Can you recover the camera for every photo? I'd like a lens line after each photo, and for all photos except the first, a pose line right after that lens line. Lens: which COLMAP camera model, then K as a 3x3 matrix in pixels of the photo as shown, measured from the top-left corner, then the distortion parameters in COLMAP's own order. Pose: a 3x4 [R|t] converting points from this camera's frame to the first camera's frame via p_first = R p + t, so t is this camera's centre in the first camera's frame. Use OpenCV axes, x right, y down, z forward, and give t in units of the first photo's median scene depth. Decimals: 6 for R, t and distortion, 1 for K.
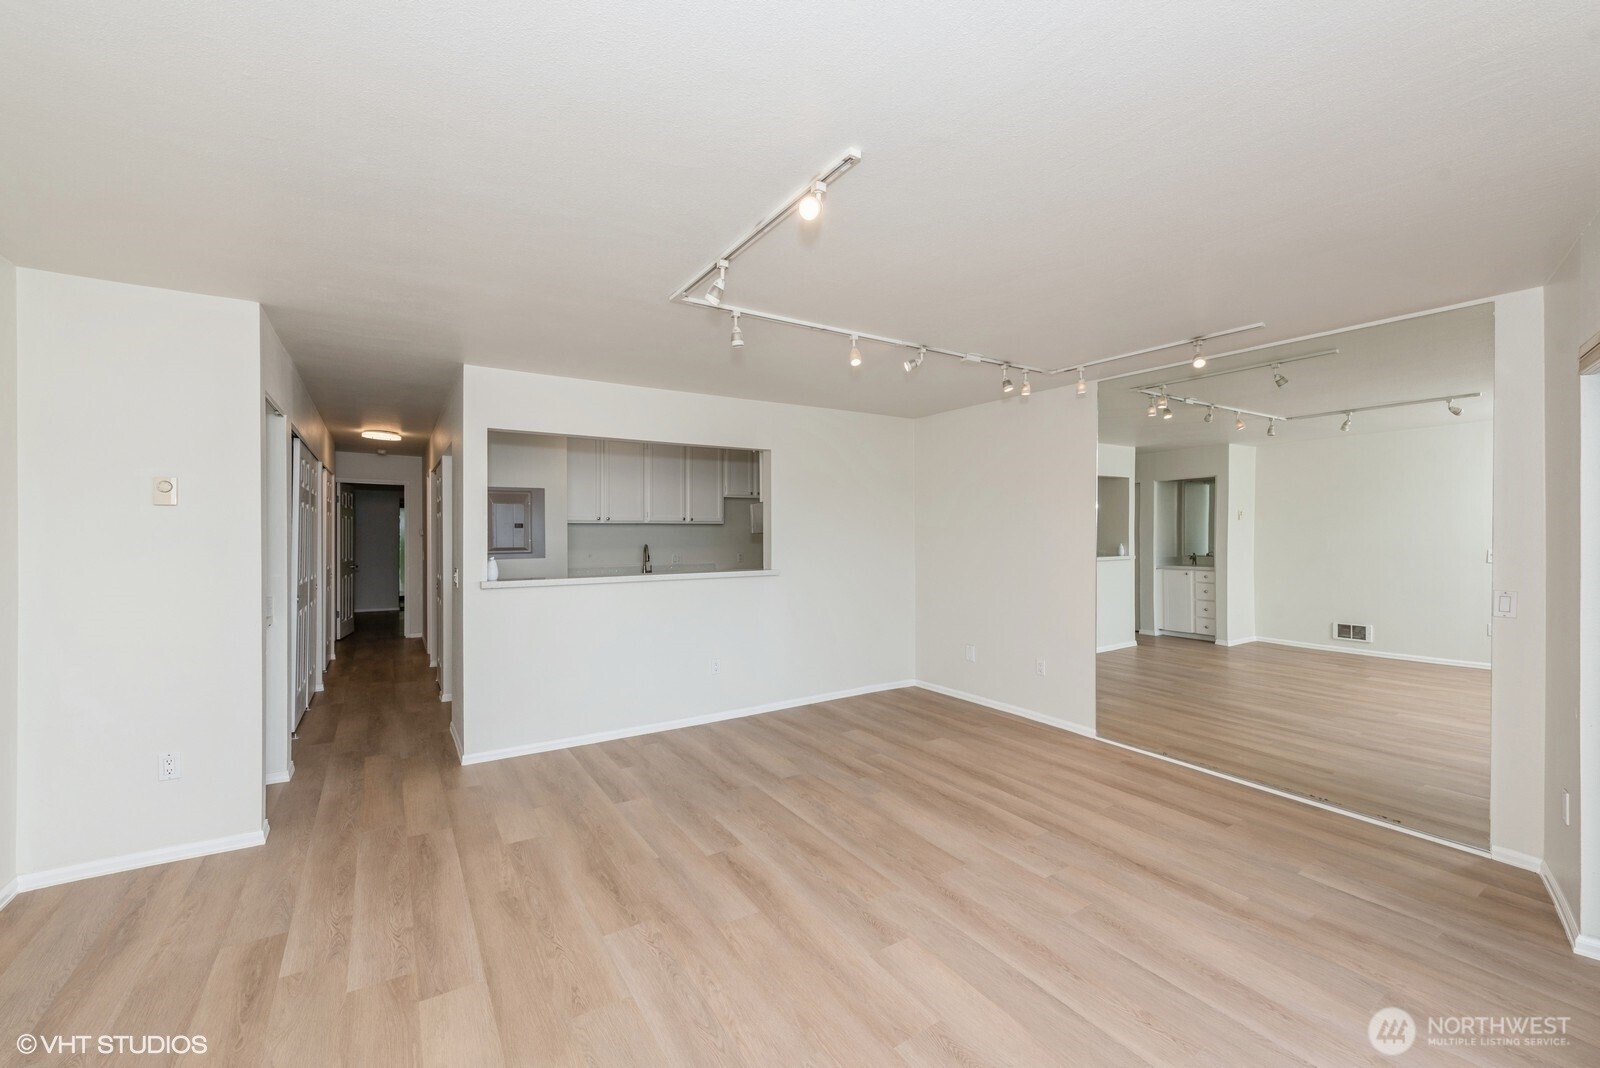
lens RADIAL K [[638.4, 0, 798.0], [0, 638.4, 529.0], [0, 0, 1]] dist [0.008780, -0.001004]
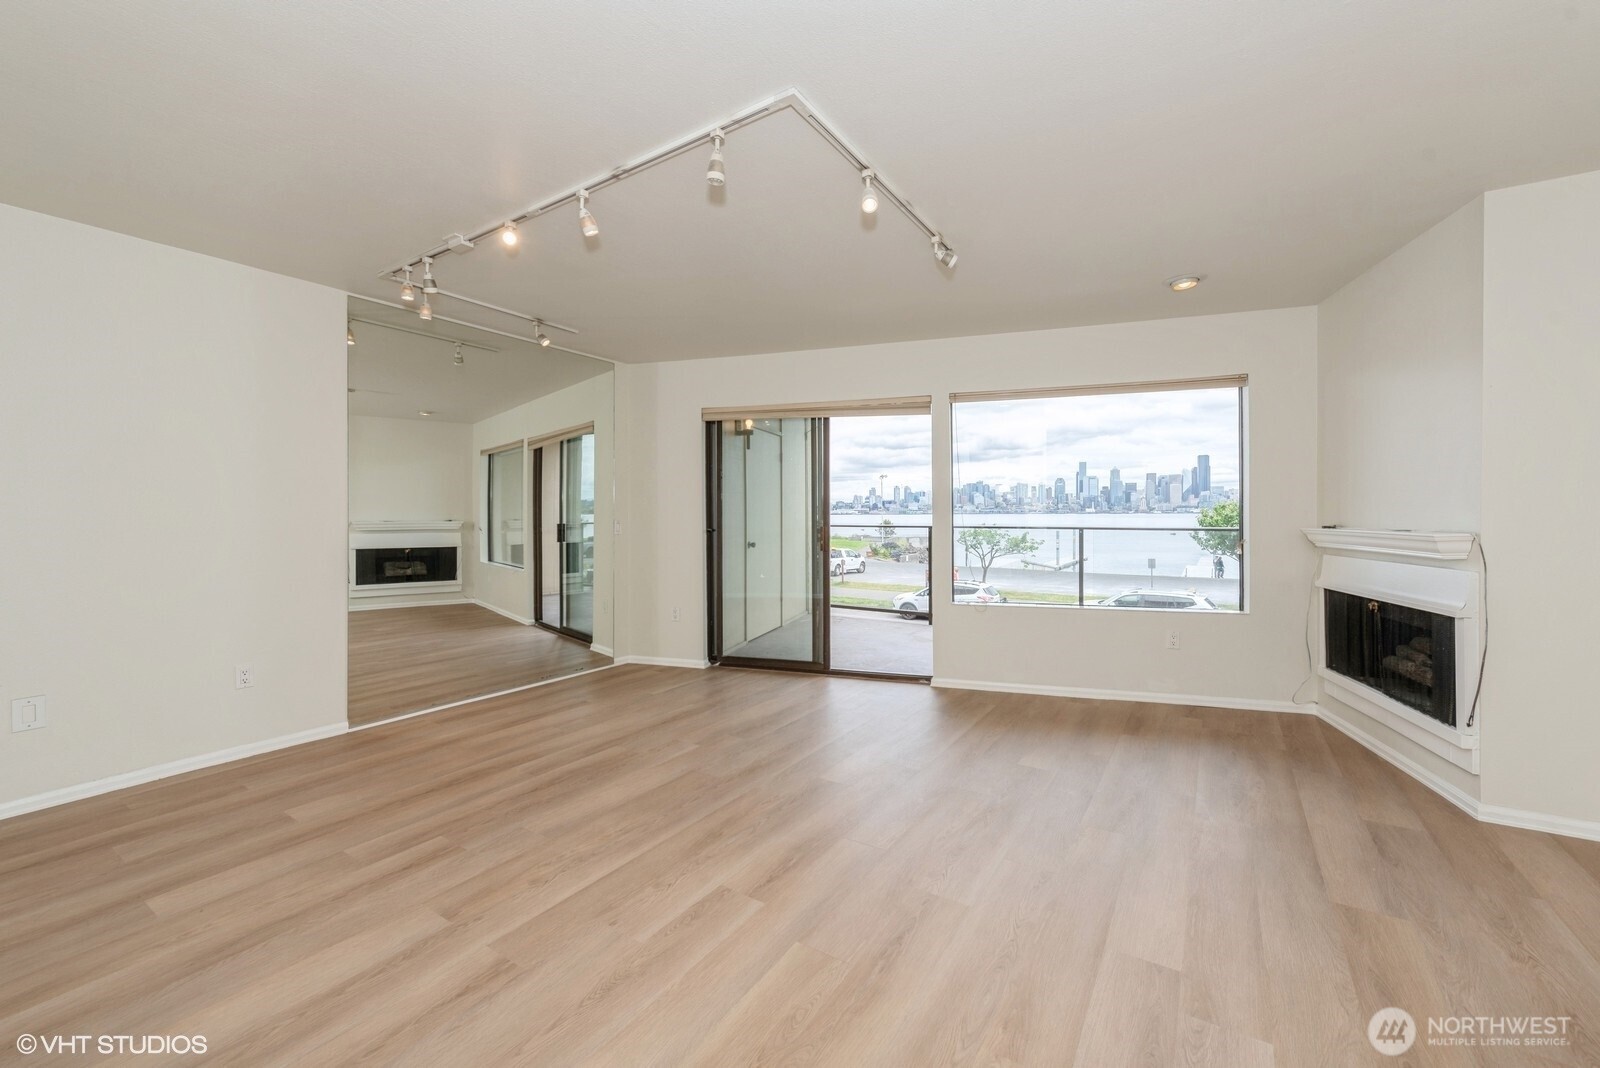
lens RADIAL K [[638.4, 0, 801.6], [0, 638.4, 532.6], [0, 0, 1]] dist [0.008780, -0.001004]
pose [[-0.405285, -0.025935, 0.913823, -0.691158], [0.002650, 0.999560, 0.029543, 0.068060], [-0.914187, 0.014395, -0.405038, 1.080368]]
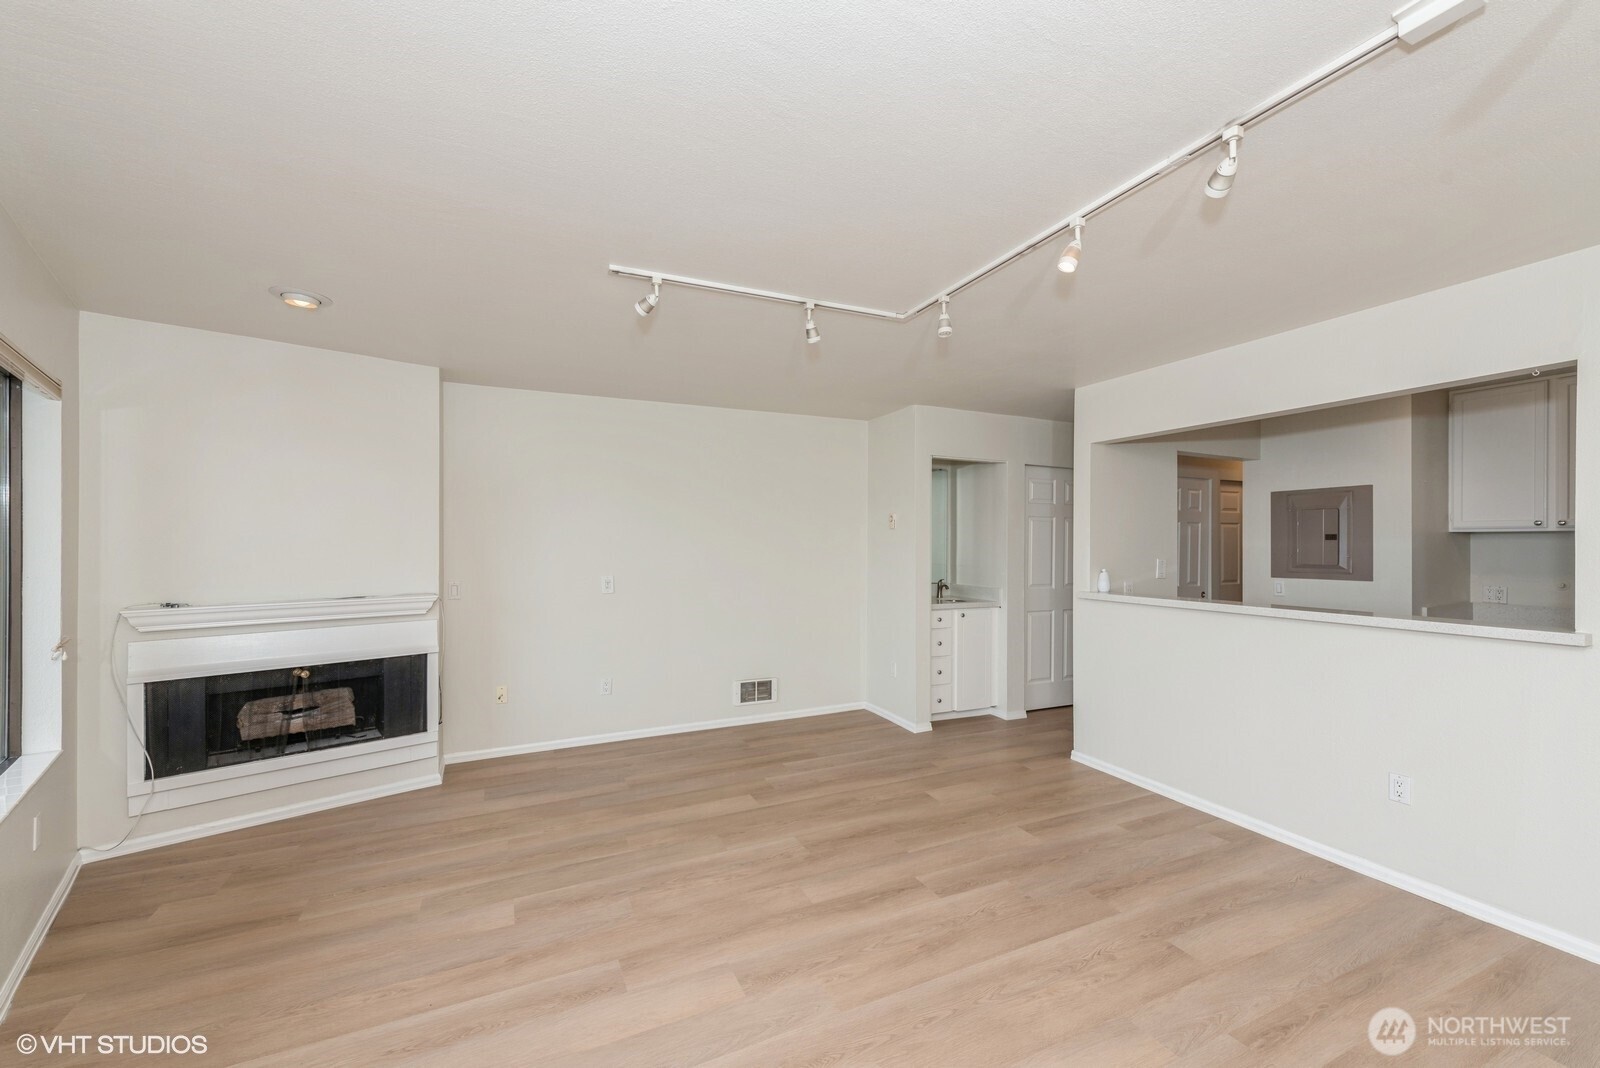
lens RADIAL K [[638.4, 0, 808.7], [0, 638.4, 538.8], [0, 0, 1]] dist [0.008780, -0.001004]
pose [[-0.123487, -0.002804, -0.992342, 0.733358], [-0.000168, 0.999996, -0.002804, -0.000799], [0.992346, -0.000180, -0.123487, 0.833161]]
